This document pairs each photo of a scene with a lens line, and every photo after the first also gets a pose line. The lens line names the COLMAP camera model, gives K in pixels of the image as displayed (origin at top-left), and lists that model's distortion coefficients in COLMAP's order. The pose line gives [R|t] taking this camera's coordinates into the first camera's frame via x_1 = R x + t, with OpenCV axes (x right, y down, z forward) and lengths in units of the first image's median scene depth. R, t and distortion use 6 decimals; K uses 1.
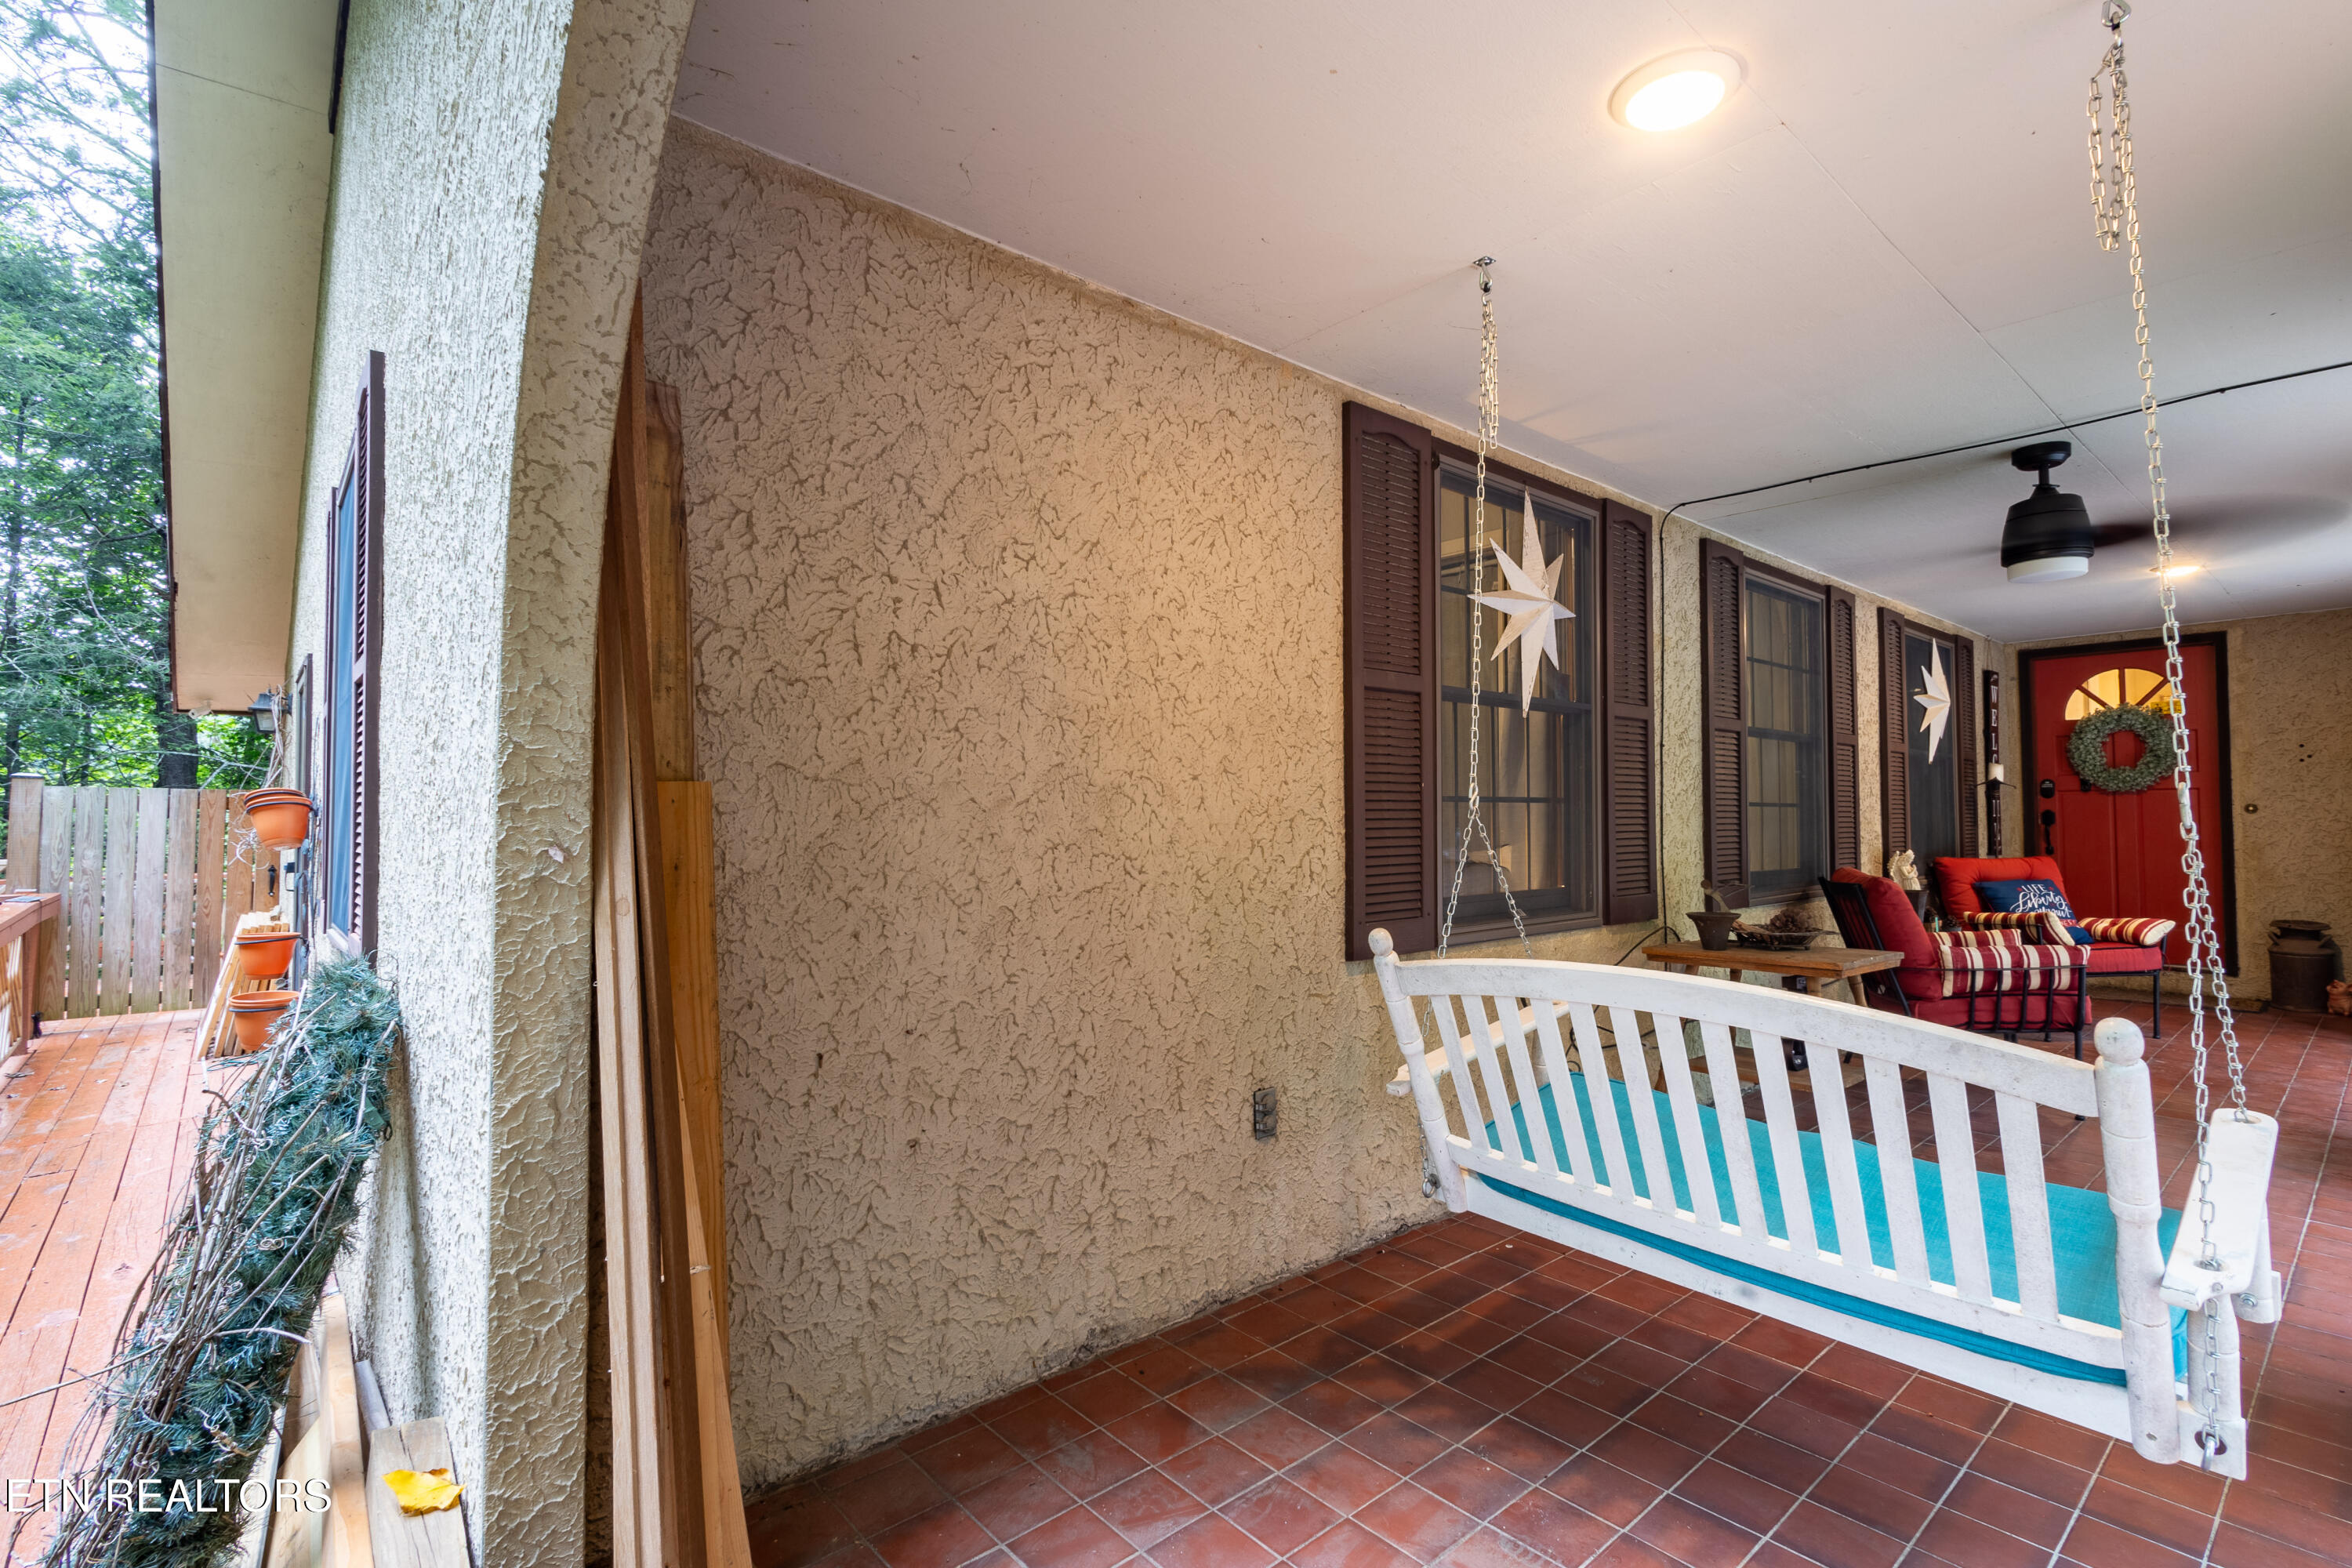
lens RADIAL K [[1079.1, 0, 1164.3], [0, 1079.1, 785.6], [0, 0, 1]] dist [0.005137, -0.001619]
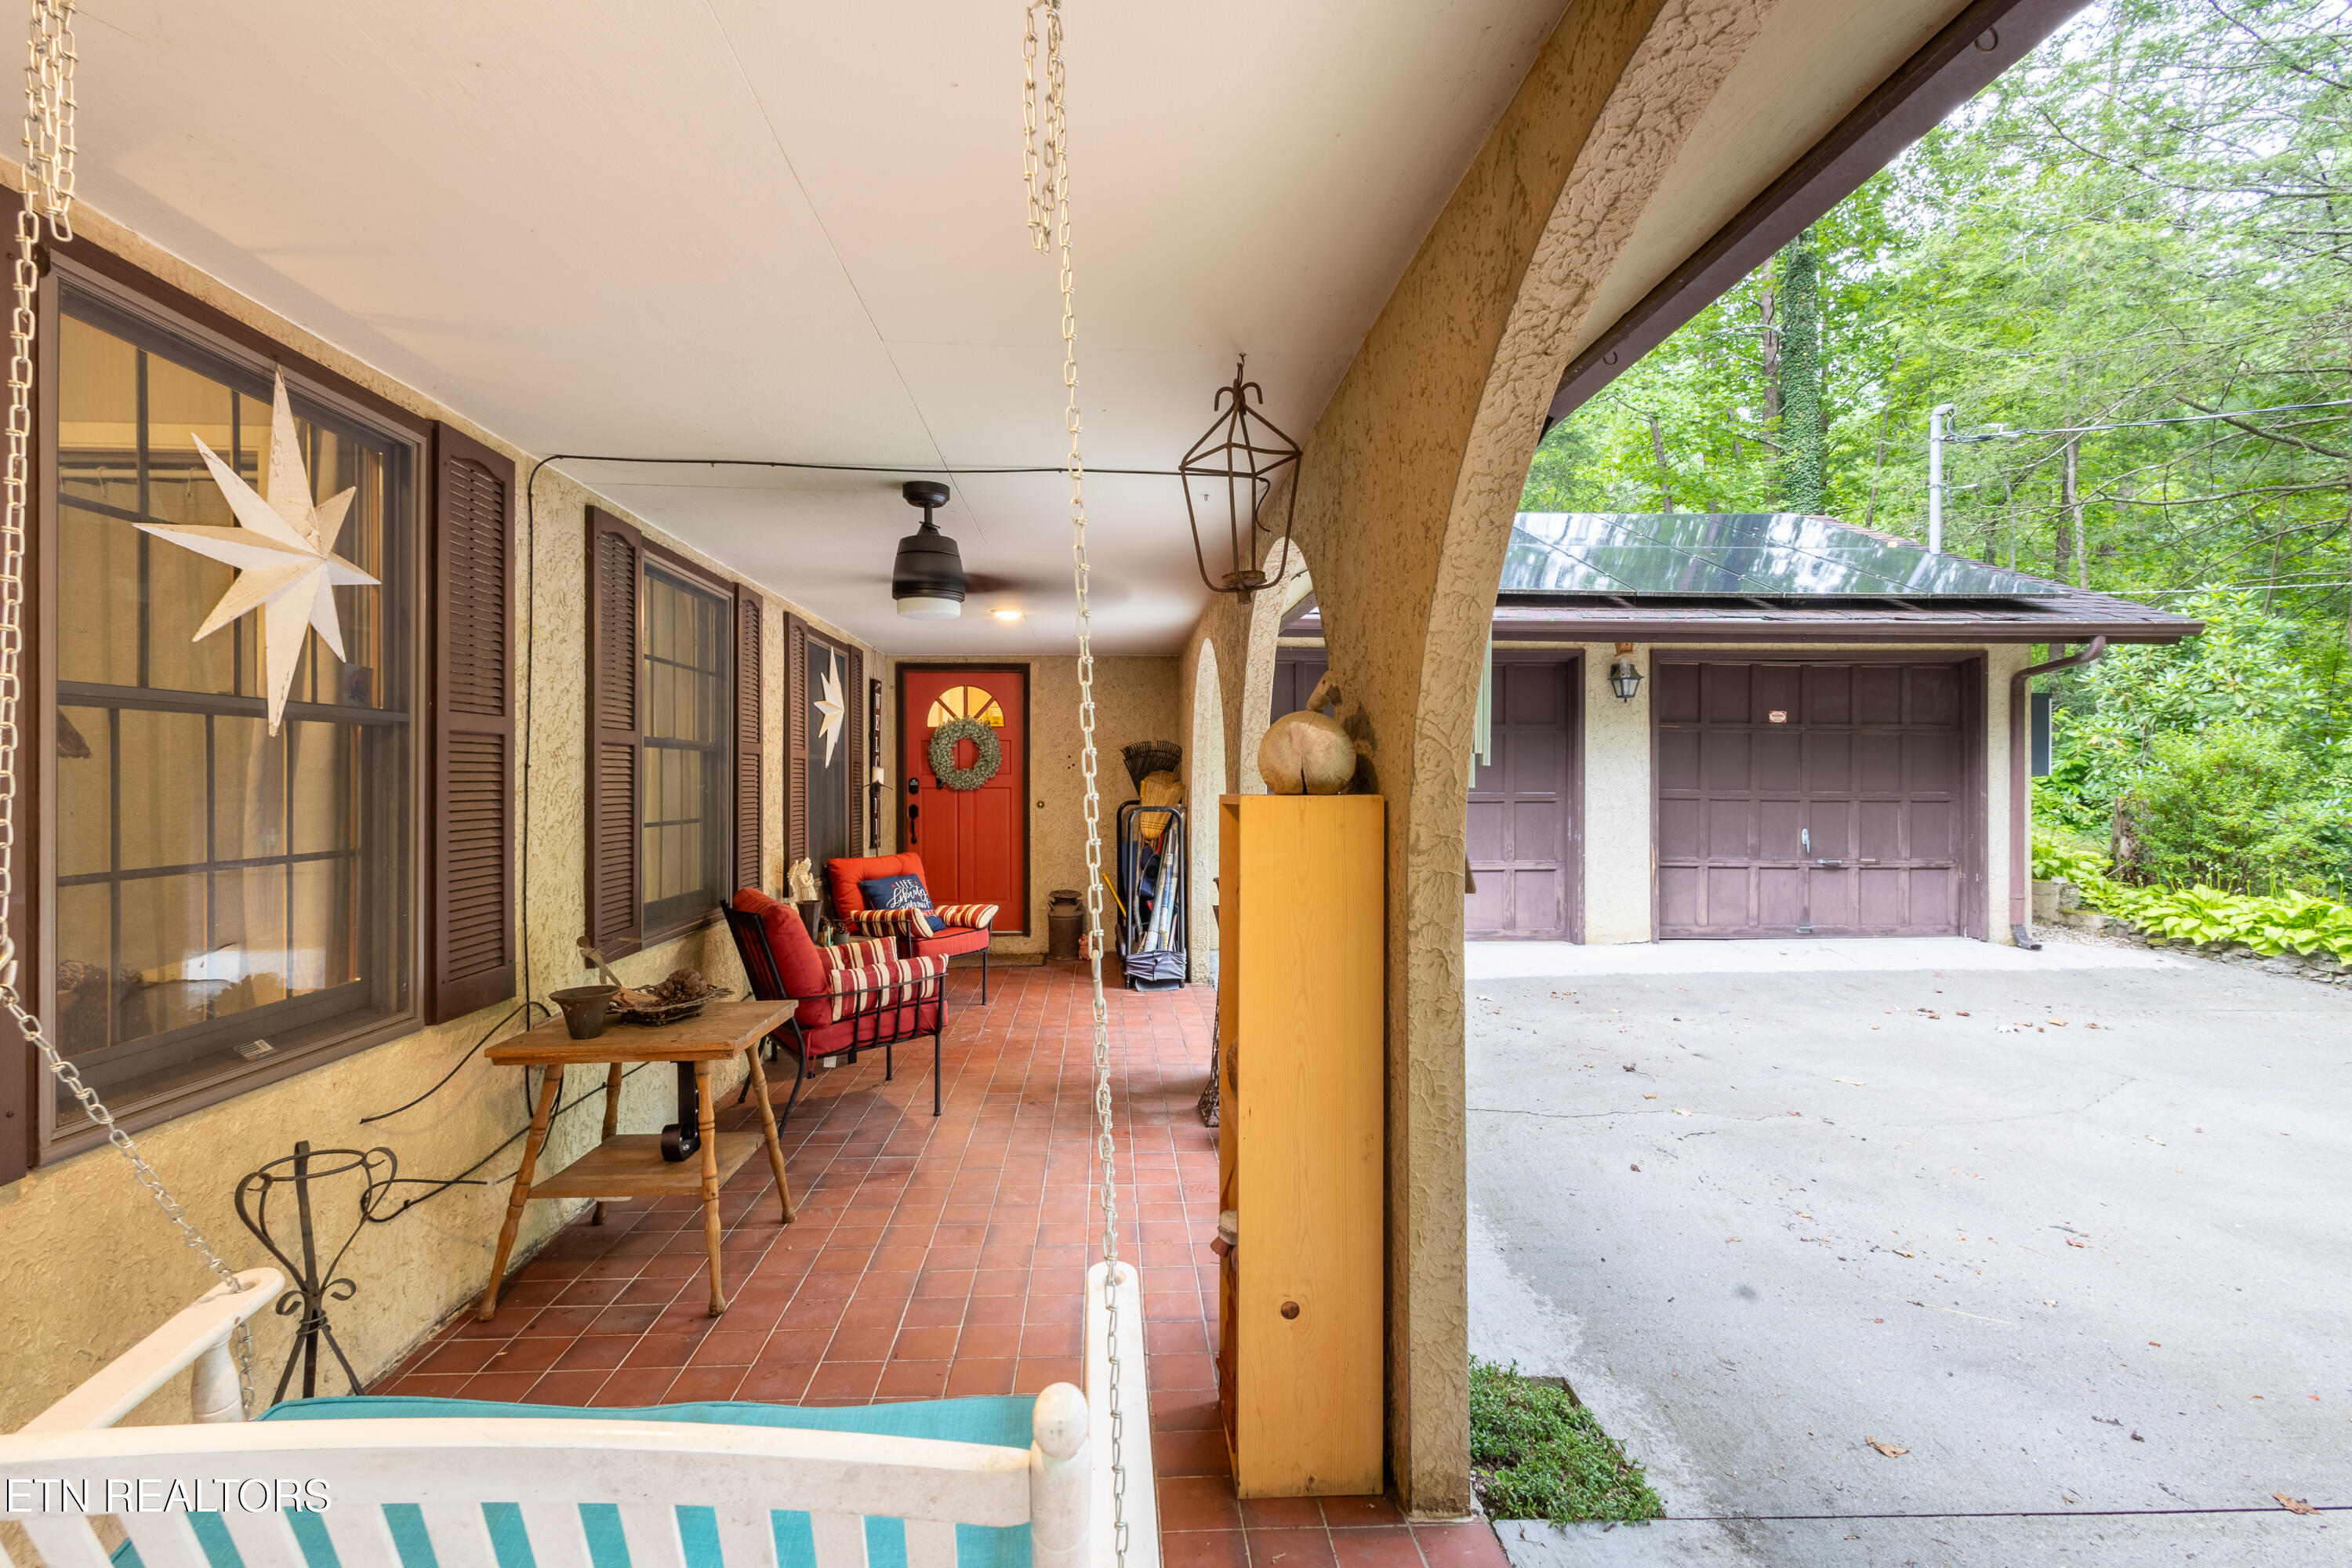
lens RADIAL K [[1079.1, 0, 1175.1], [0, 1079.1, 778.0], [0, 0, 1]] dist [0.005137, -0.001619]
pose [[0.598625, 0.003178, 0.801023, 0.110162], [-0.025145, 0.999574, 0.014826, -0.046732], [-0.800635, -0.029017, 0.598450, 0.156888]]
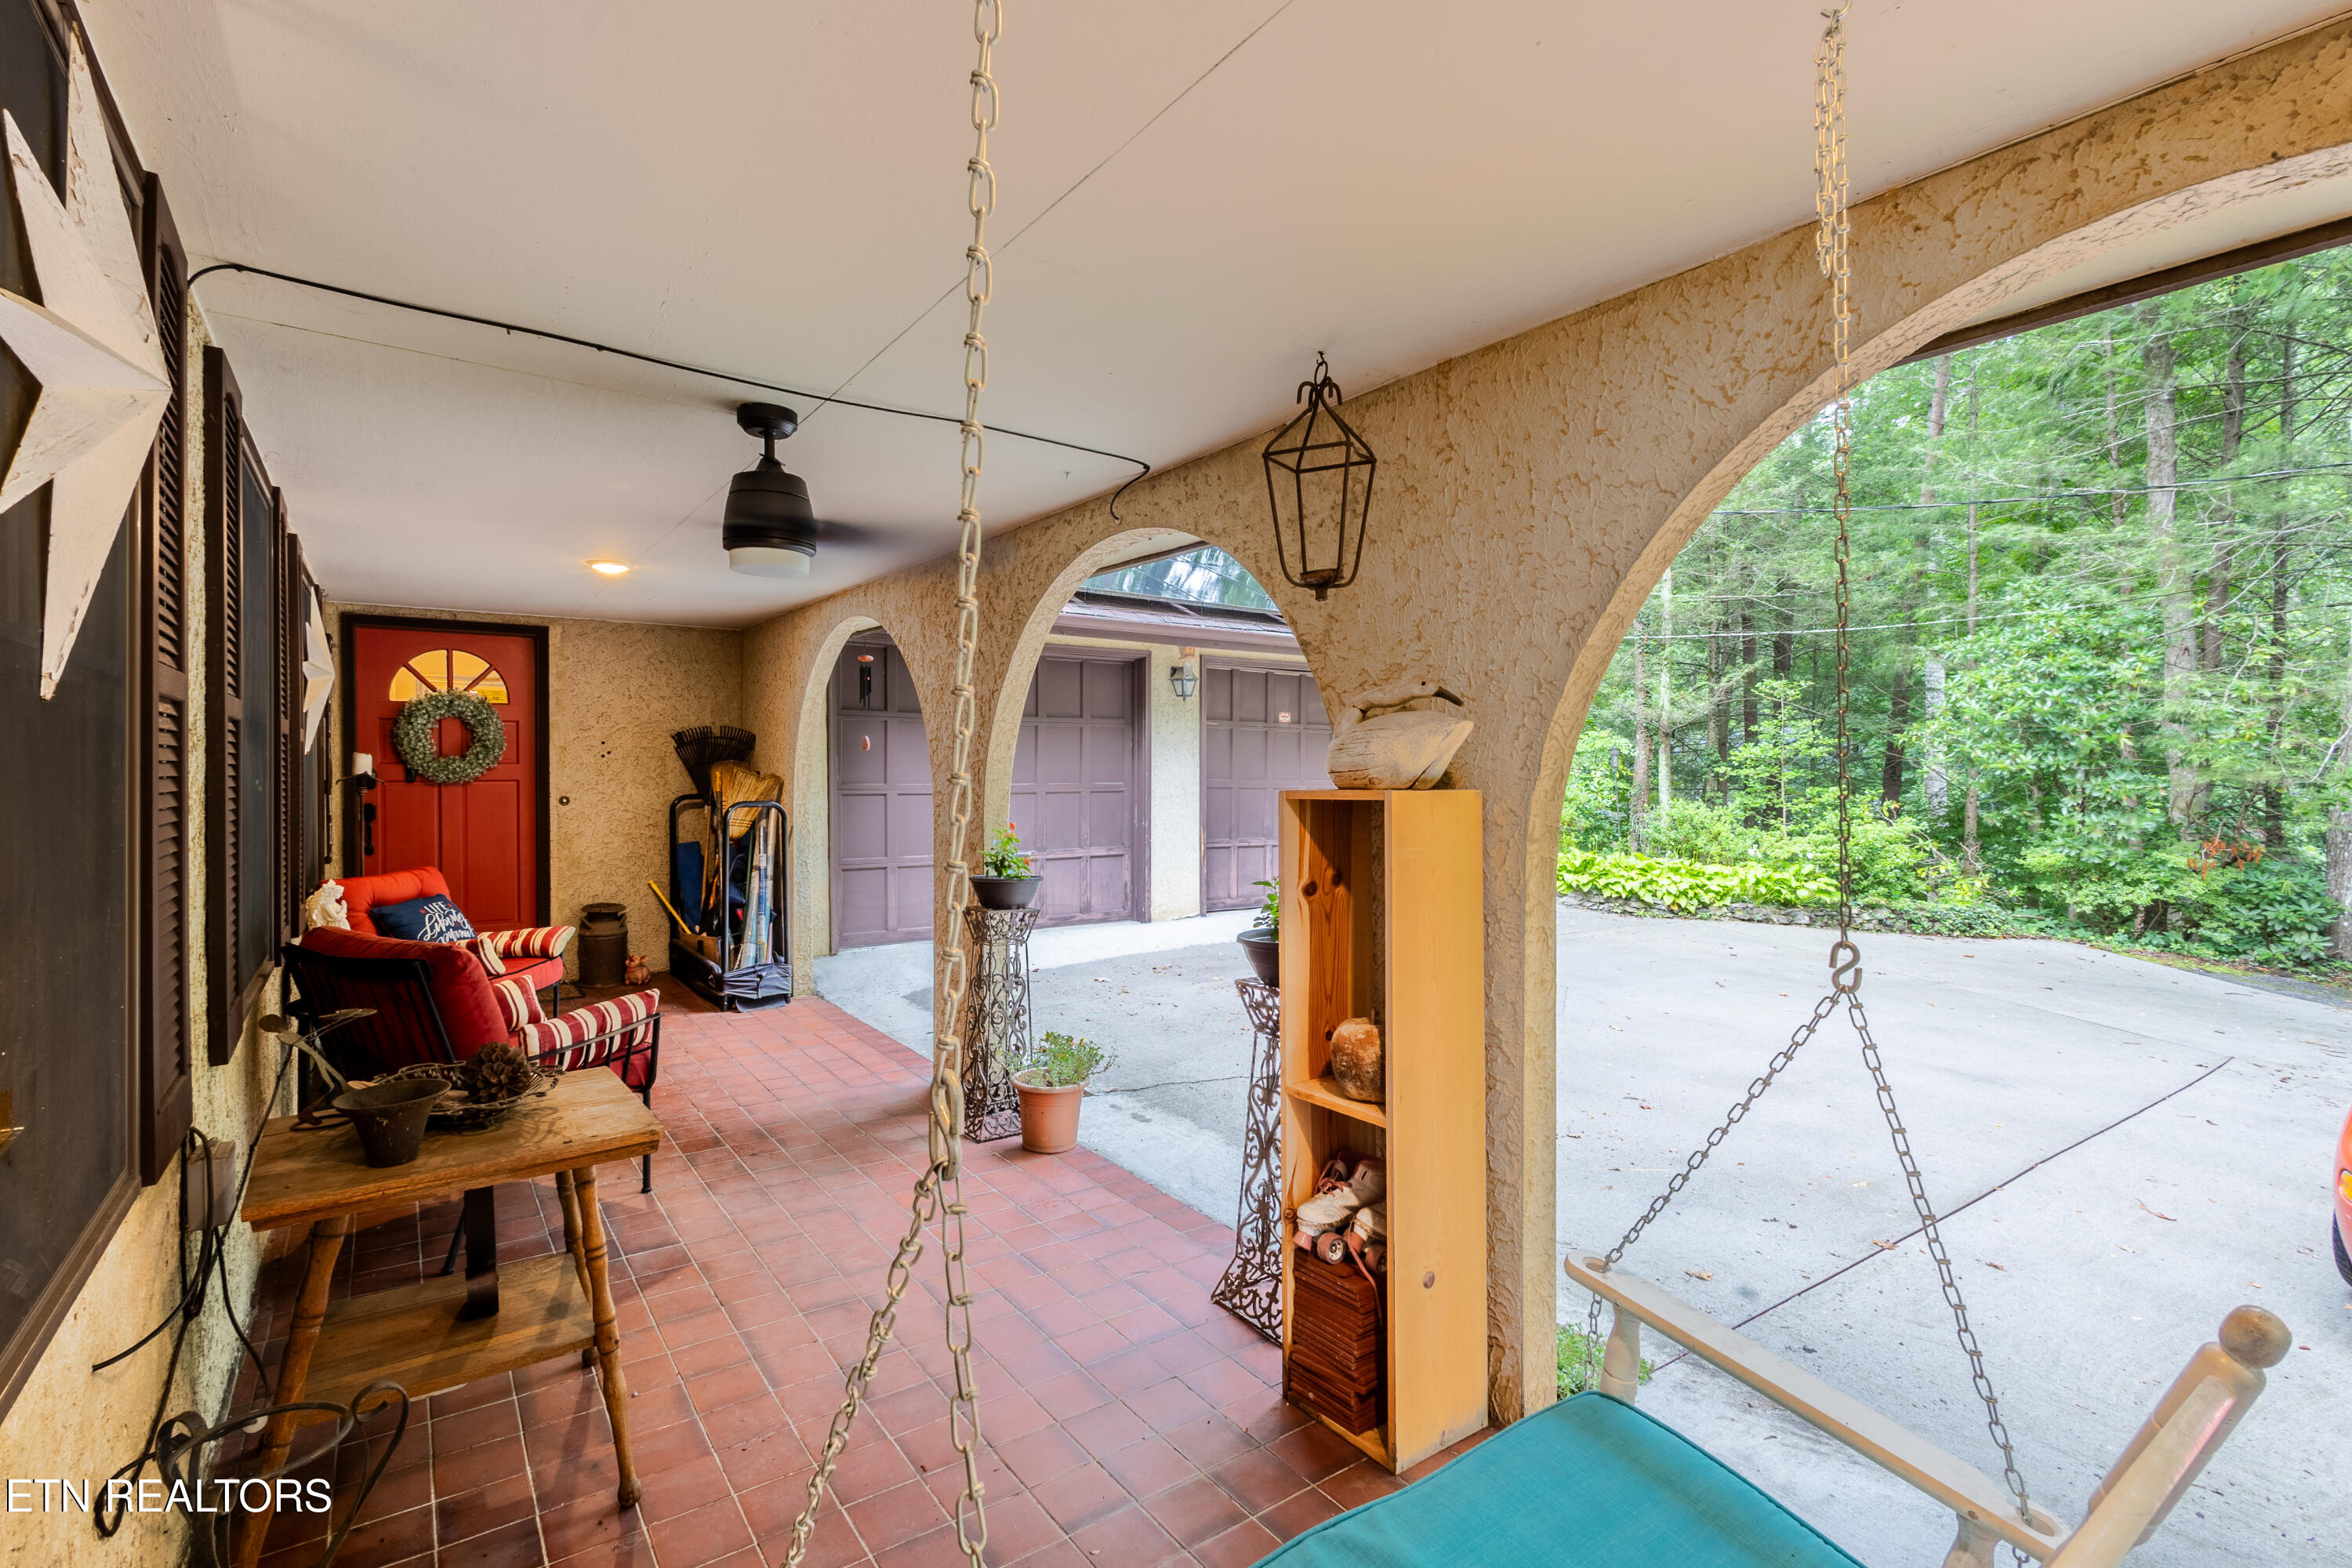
lens RADIAL K [[1079.1, 0, 1169.5], [0, 1079.1, 780.6], [0, 0, 1]] dist [0.005137, -0.001619]
pose [[0.081556, -0.008754, 0.996630, 0.017534], [-0.031256, 0.999447, 0.011336, -0.040128], [-0.996179, -0.032075, 0.081237, 0.474544]]
